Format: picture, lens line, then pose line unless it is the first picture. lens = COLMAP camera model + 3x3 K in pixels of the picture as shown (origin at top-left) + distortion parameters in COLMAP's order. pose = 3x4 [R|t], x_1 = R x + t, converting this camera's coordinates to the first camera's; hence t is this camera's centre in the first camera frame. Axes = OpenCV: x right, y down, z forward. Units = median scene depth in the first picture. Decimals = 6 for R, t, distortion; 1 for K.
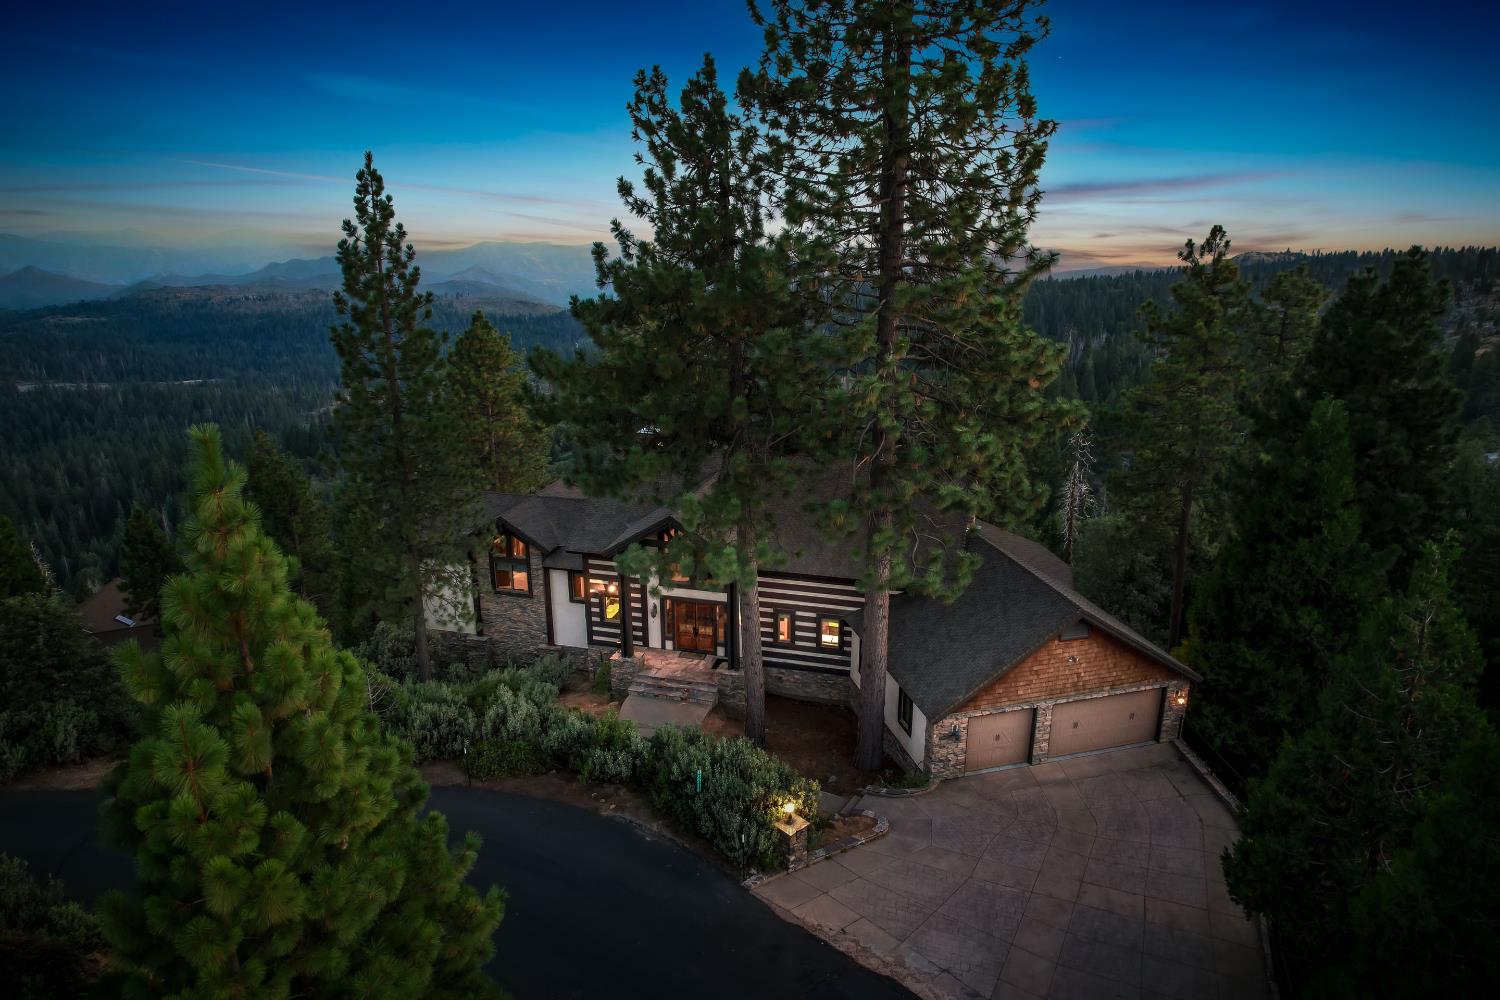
lens RADIAL K [[960.4, 0, 750.0], [0, 960.4, 500.0], [0, 0, 1]] dist [-0.043447, 0.000239]
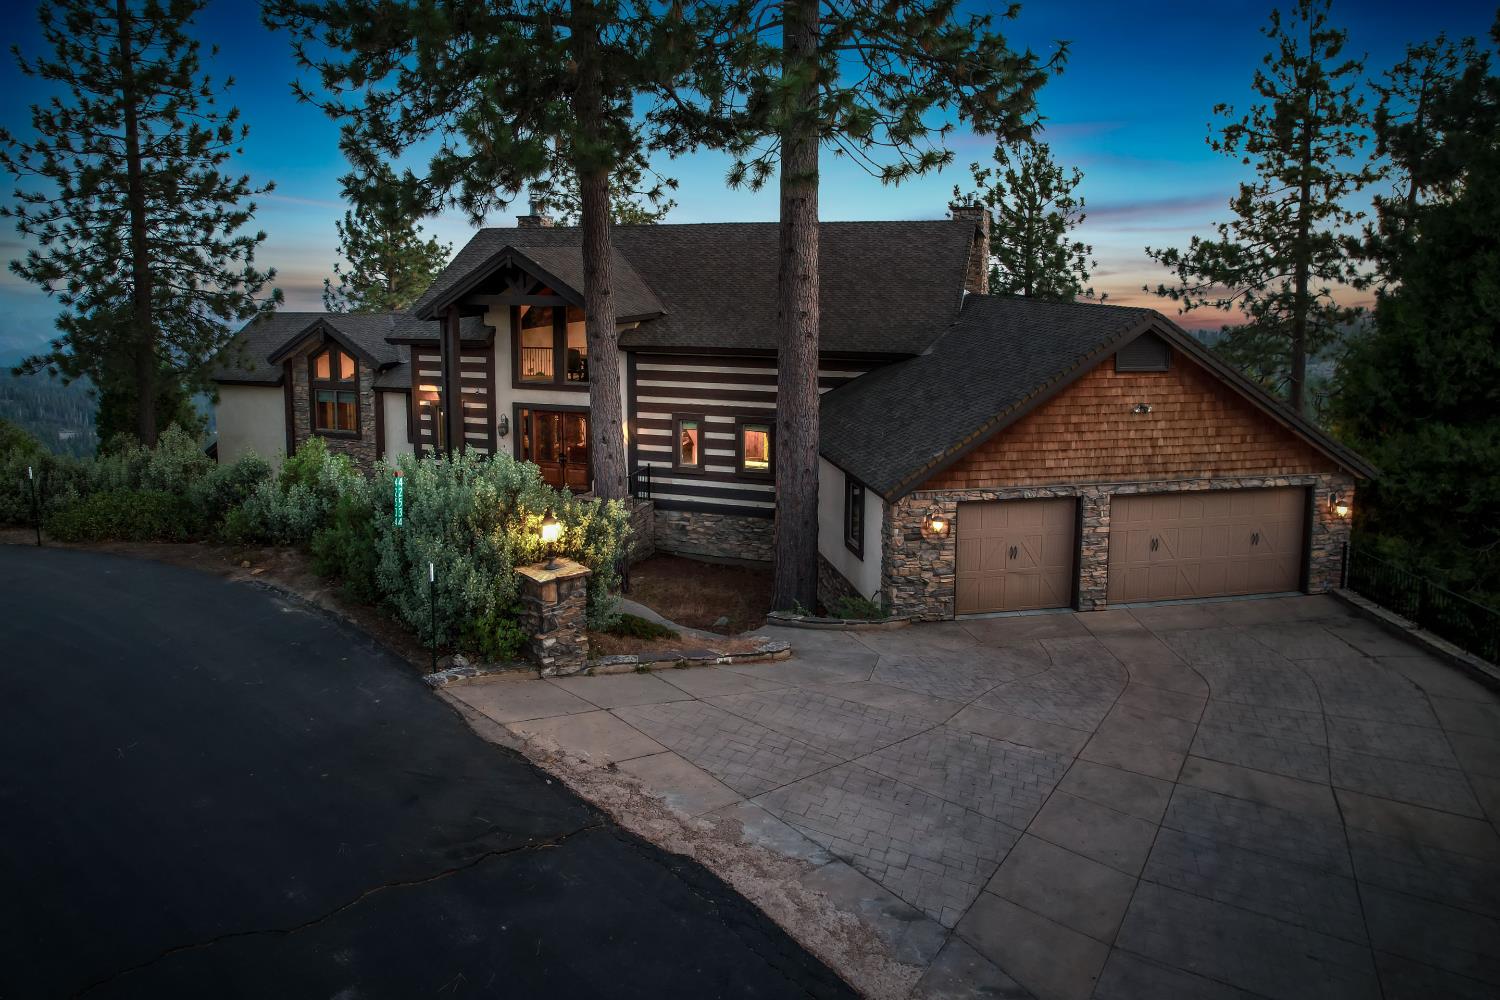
lens RADIAL K [[1004.2, 0, 698.8], [0, 1004.2, 366.6], [0, 0, 1]] dist [-0.057094, 0.026782]
pose [[0.995886, 0.008217, -0.090245, 0.126996], [-0.026264, 0.979306, -0.200674, 0.265815], [0.086728, 0.202218, 0.975493, 0.388661]]
